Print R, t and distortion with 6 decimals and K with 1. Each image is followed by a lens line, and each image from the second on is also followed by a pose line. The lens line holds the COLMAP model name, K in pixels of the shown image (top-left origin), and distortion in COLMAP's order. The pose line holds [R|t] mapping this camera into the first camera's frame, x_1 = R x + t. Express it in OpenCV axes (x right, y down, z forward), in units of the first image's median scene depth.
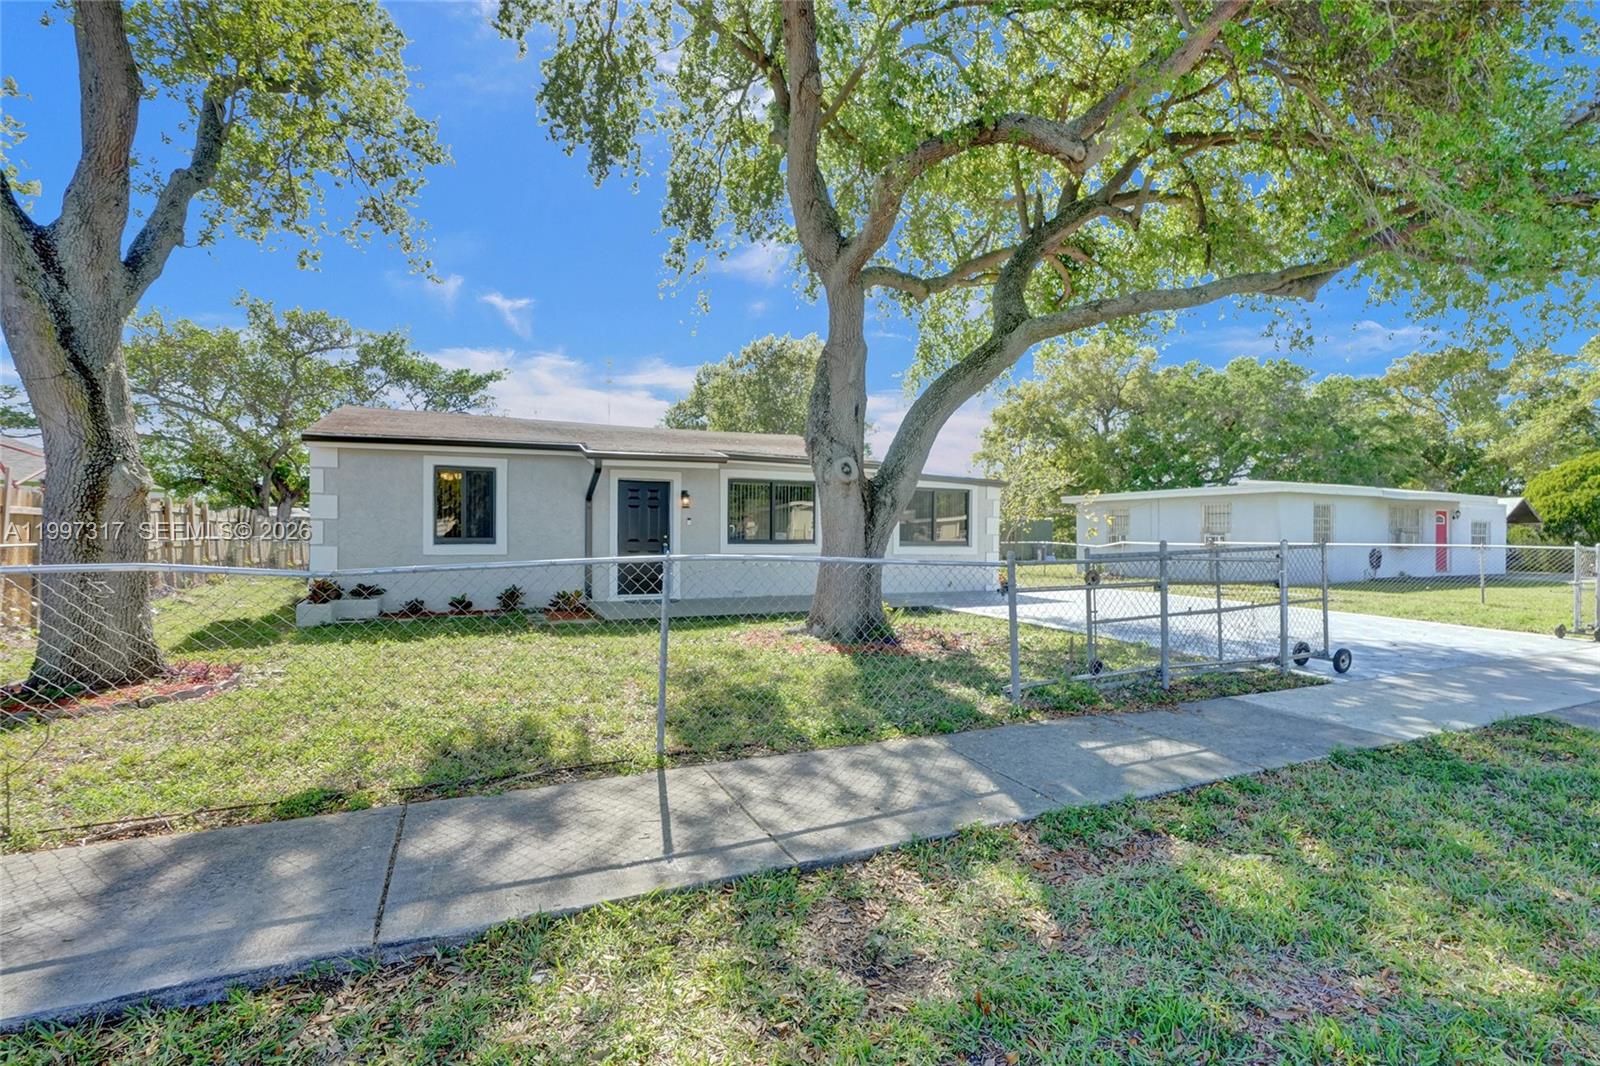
lens RADIAL K [[749.3, 0, 764.7], [0, 749.3, 528.7], [0, 0, 1]] dist [-0.004663, 0.002018]
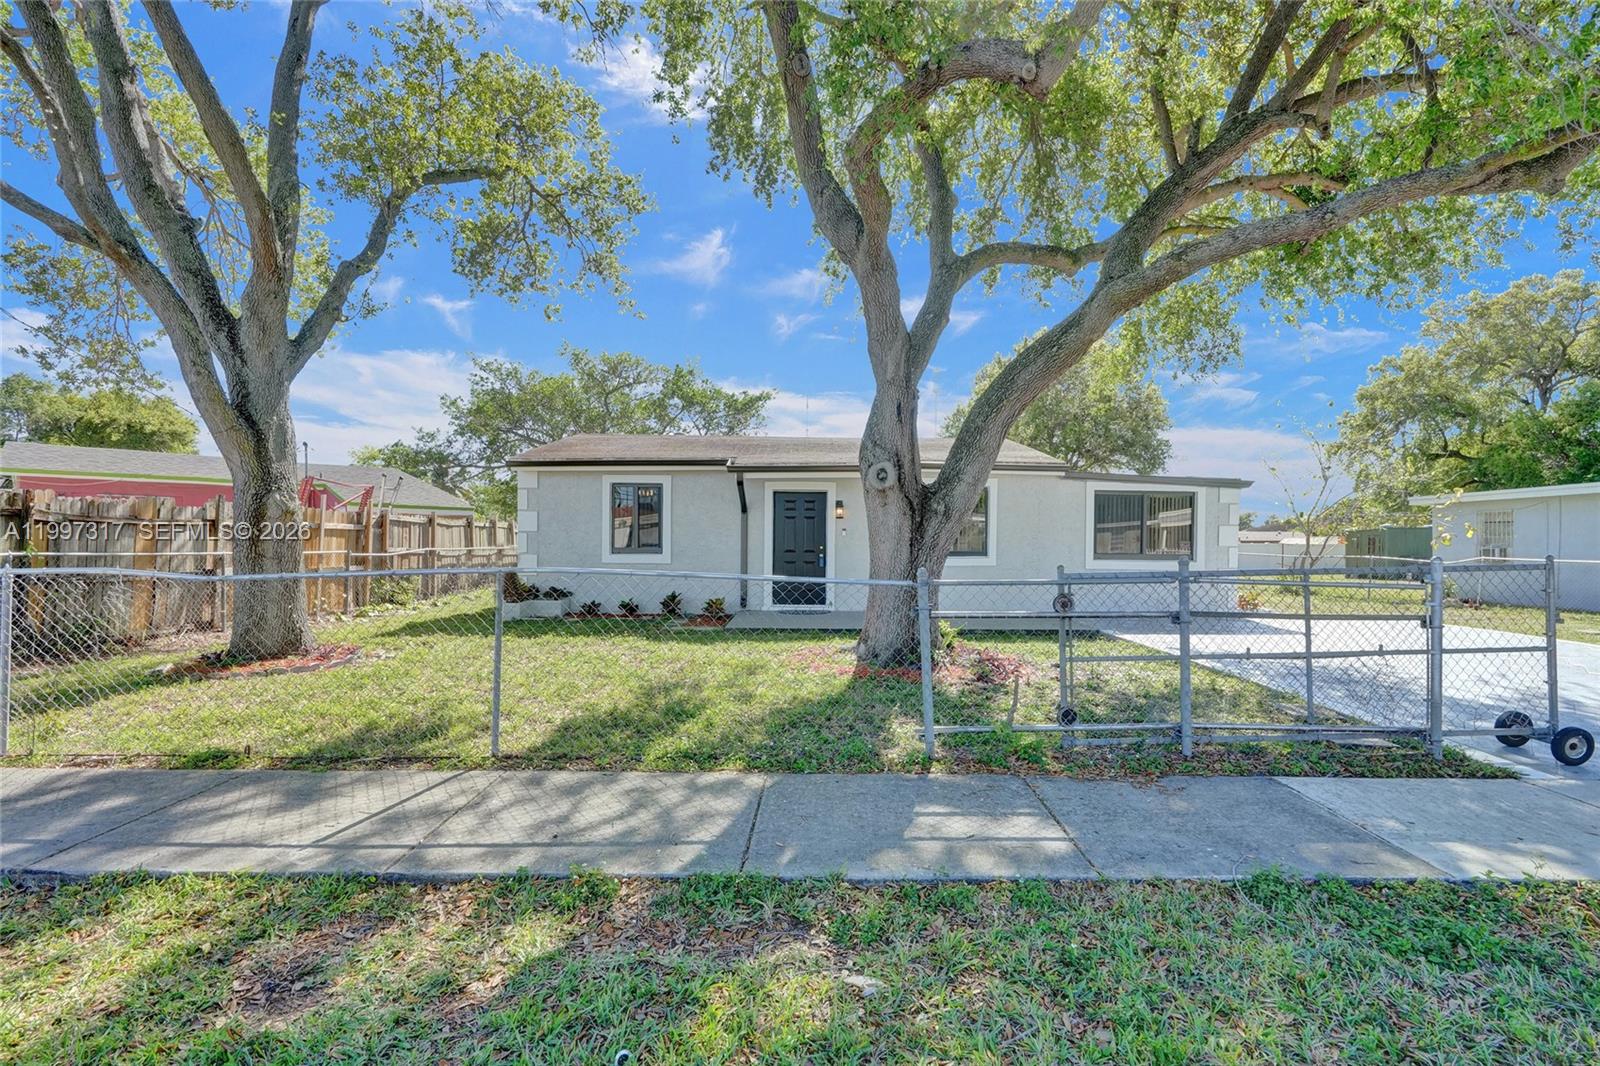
lens RADIAL K [[749.3, 0, 798.3], [0, 749.3, 542.7], [0, 0, 1]] dist [-0.004663, 0.002018]
pose [[0.910458, 0.001657, -0.413598, 0.526488], [0.000906, 0.999982, 0.005999, -0.003650], [0.413601, -0.005837, 0.910440, 0.168878]]
